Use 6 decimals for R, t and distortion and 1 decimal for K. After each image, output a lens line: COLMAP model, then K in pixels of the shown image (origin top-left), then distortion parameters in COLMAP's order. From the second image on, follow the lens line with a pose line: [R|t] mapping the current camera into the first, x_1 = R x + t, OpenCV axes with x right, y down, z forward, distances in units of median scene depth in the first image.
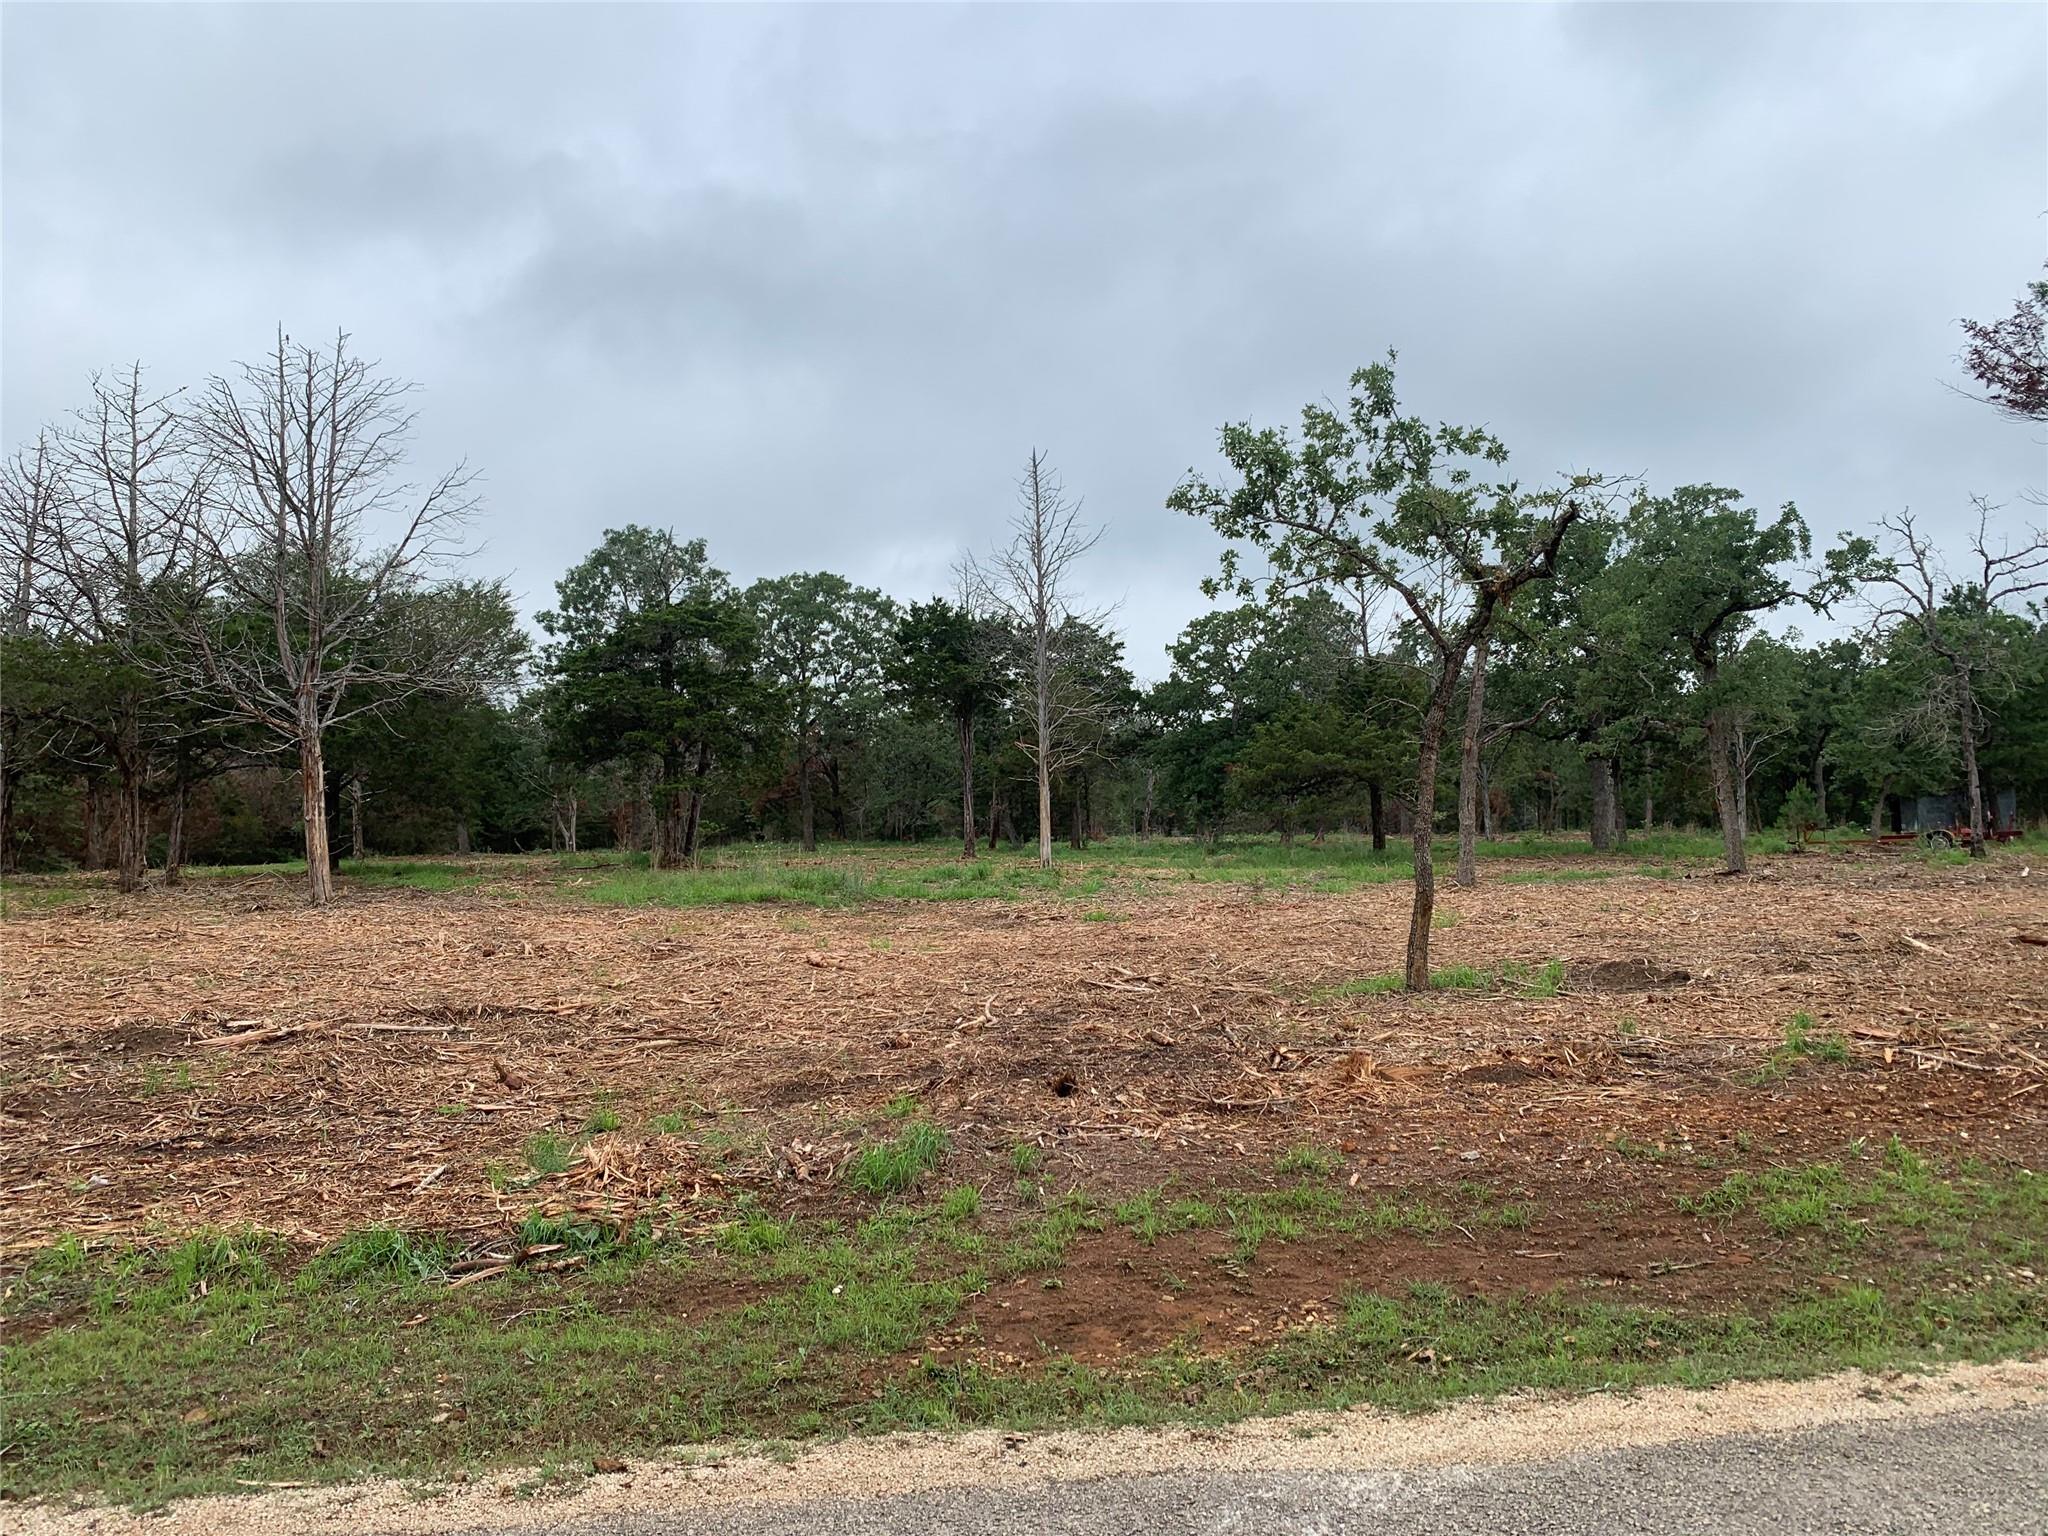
lens RADIAL K [[1543.5, 0, 1029.7], [0, 1543.5, 770.4], [0, 0, 1]] dist [0.037930, -0.053470]
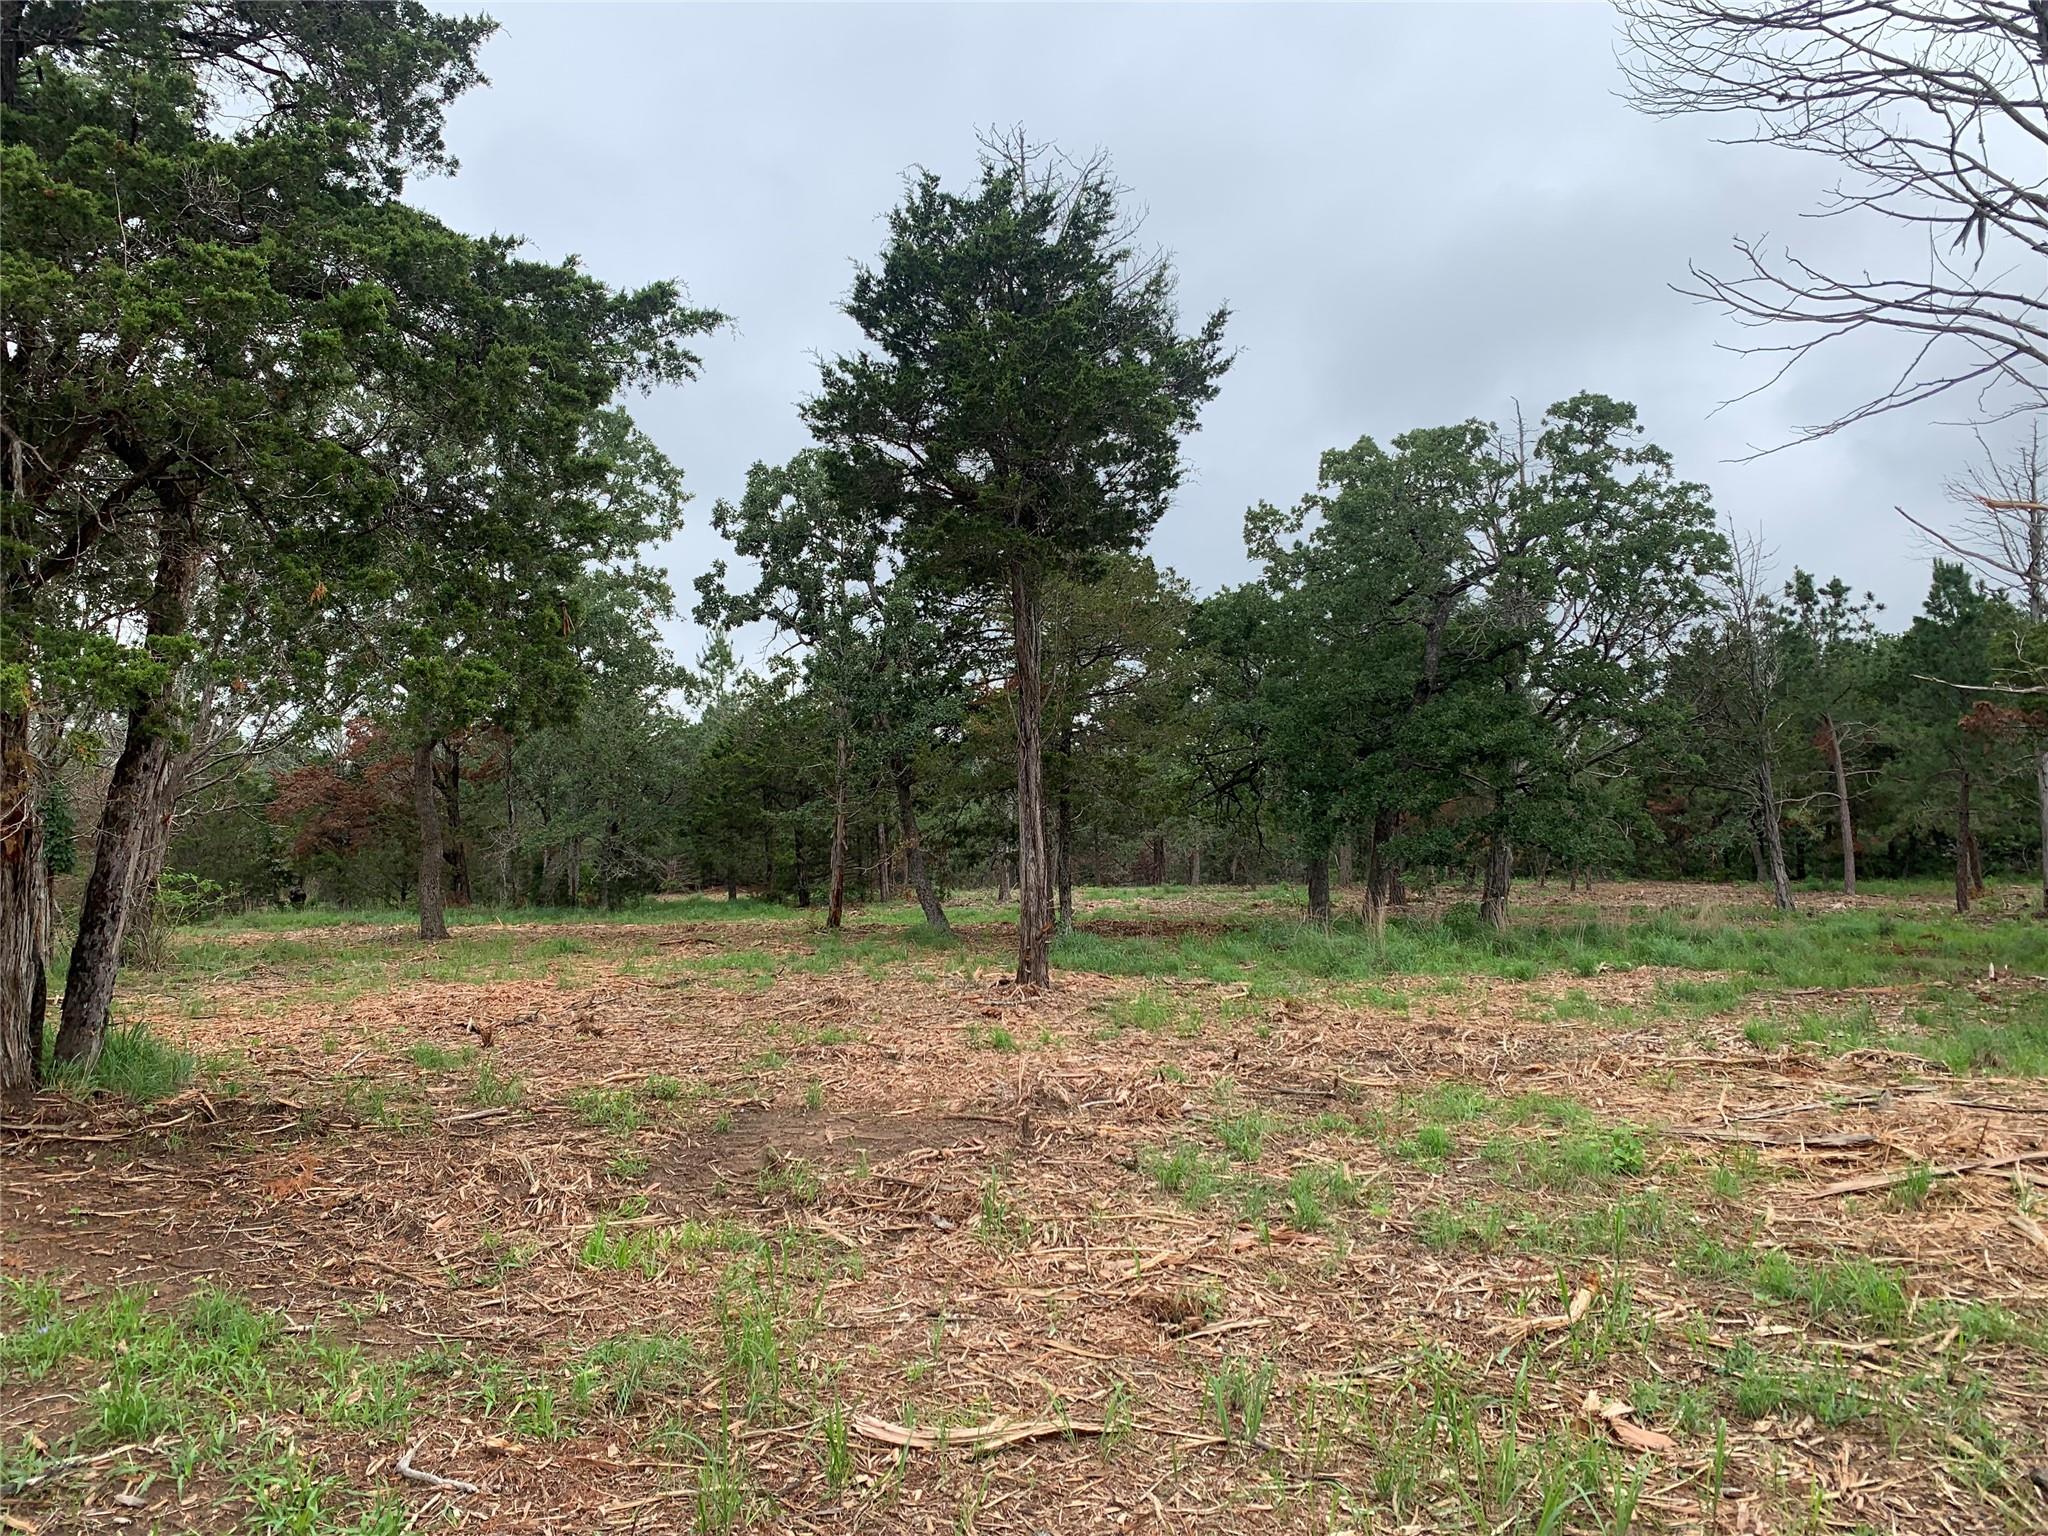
lens RADIAL K [[1543.5, 0, 1031.9], [0, 1543.5, 771.8], [0, 0, 1]] dist [0.037930, -0.053470]
pose [[0.958686, 0.020025, 0.283760, -0.336888], [-0.010485, 0.999329, -0.035100, 0.059247], [-0.284272, 0.030675, 0.958253, 1.624728]]
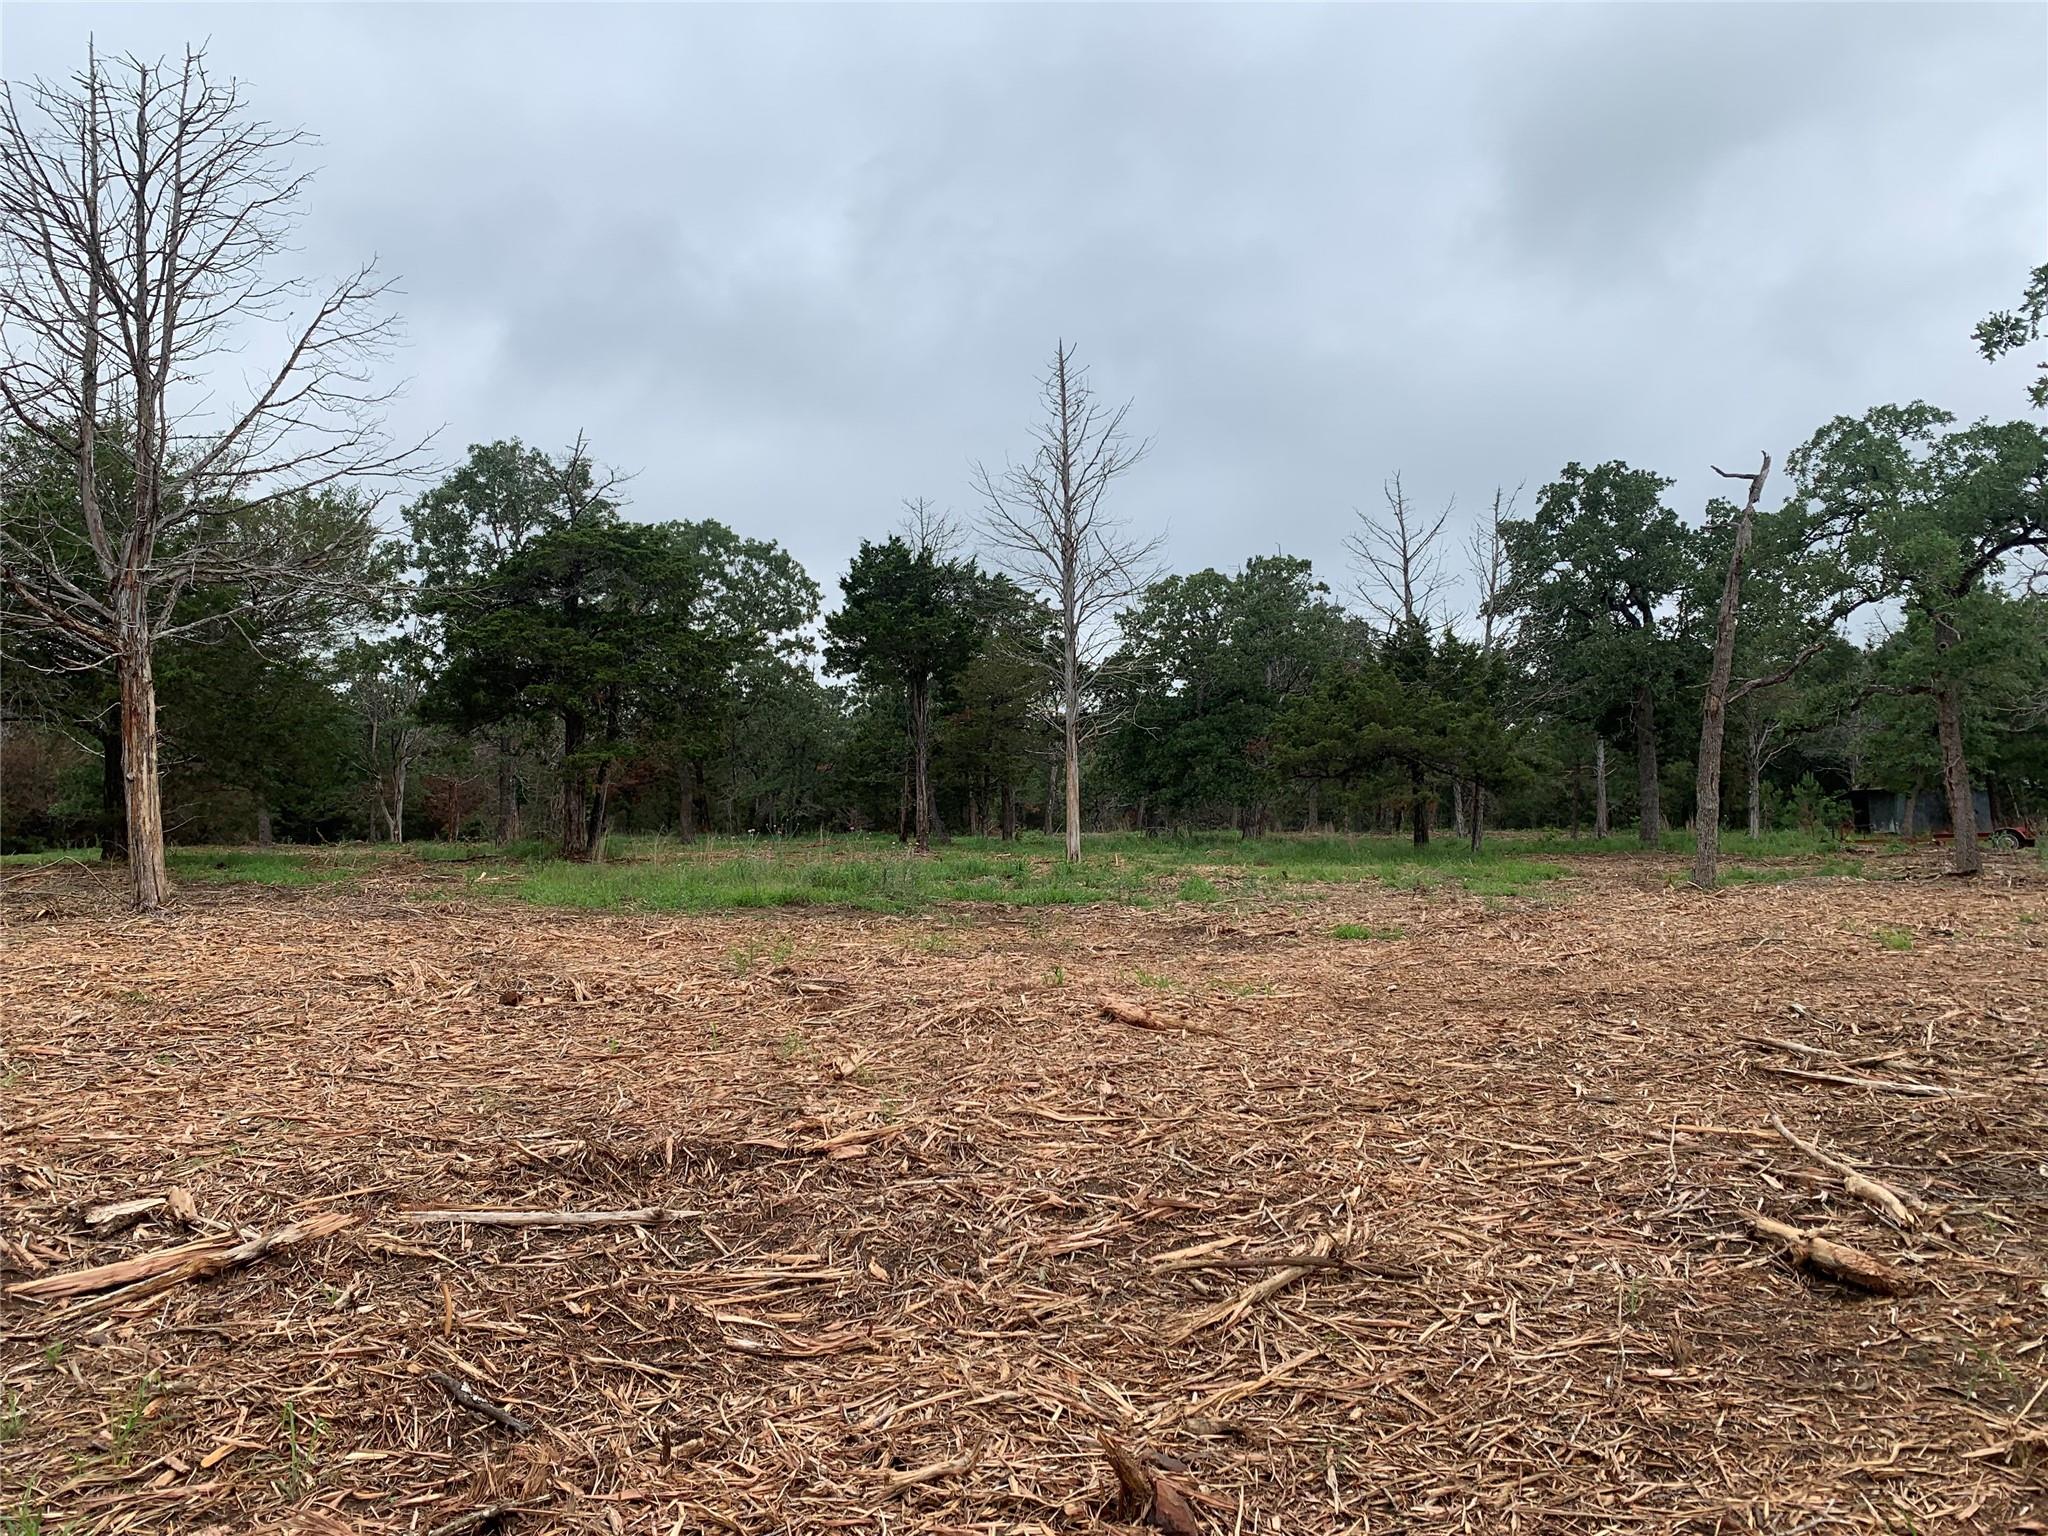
lens RADIAL K [[1543.5, 0, 1005.5], [0, 1543.5, 761.8], [0, 0, 1]] dist [0.037930, -0.053470]
pose [[0.992344, 0.014363, 0.122667, -0.236958], [-0.013675, 0.999886, -0.006449, 0.031119], [-0.122746, 0.004722, 0.992427, 0.405199]]
